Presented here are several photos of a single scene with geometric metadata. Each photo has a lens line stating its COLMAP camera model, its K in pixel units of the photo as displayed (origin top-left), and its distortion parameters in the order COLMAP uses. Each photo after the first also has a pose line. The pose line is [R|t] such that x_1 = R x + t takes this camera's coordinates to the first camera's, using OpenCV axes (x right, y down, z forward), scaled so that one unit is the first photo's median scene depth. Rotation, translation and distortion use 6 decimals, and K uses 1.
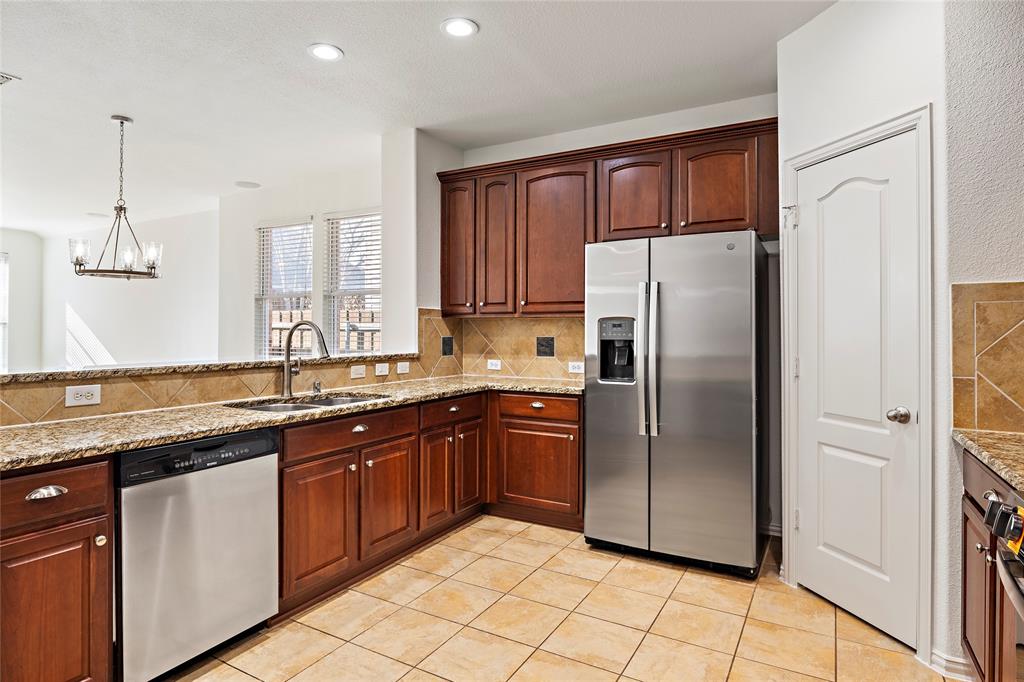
lens RADIAL K [[562.9, 0, 510.0], [0, 562.9, 325.6], [0, 0, 1]] dist [-0.003311, -0.002295]
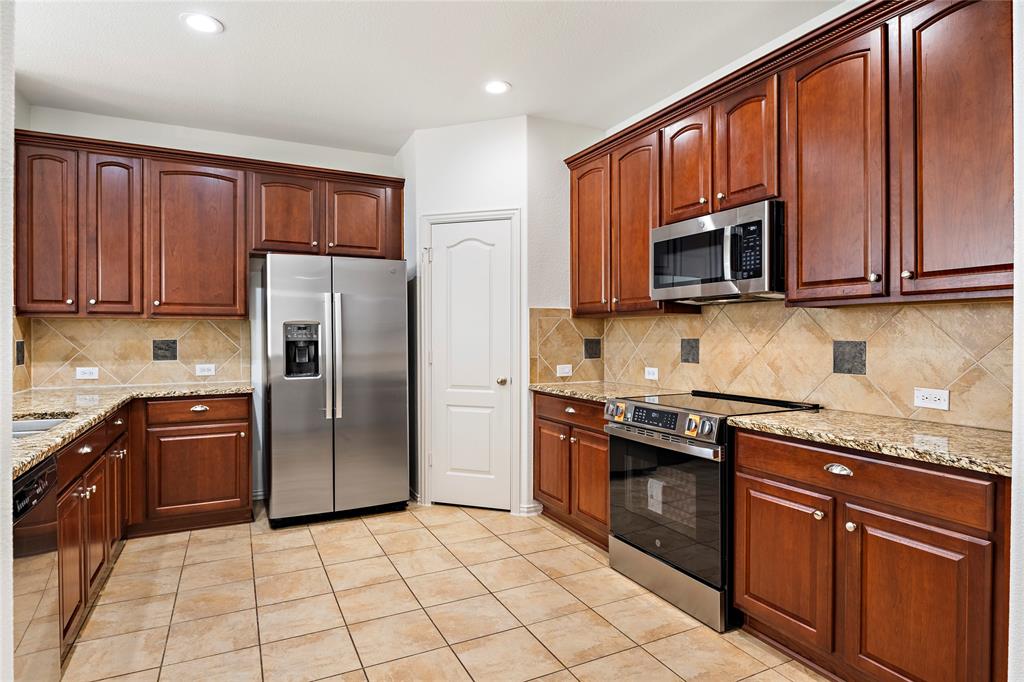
lens RADIAL K [[556.8, 0, 510.0], [0, 556.8, 336.4], [0, 0, 1]] dist [0.000358, -0.000400]
pose [[0.555978, -0.005820, 0.831177, -0.537824], [-0.006037, 0.999921, 0.011039, 0.001458], [-0.831175, -0.011155, 0.555898, 0.009924]]
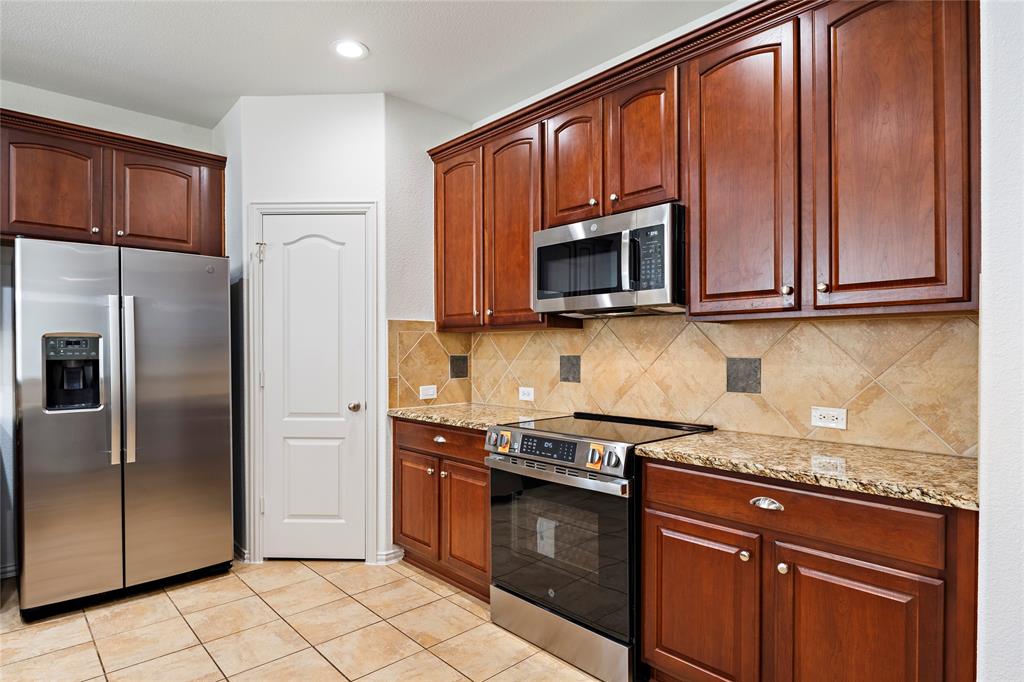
lens RADIAL K [[558.8, 0, 508.3], [0, 558.8, 352.0], [0, 0, 1]] dist [-0.002660, -0.002033]
pose [[0.301775, -0.006727, 0.953356, -0.422339], [-0.007451, 0.999928, 0.009414, 0.000929], [-0.953350, -0.009944, 0.301703, 0.128418]]
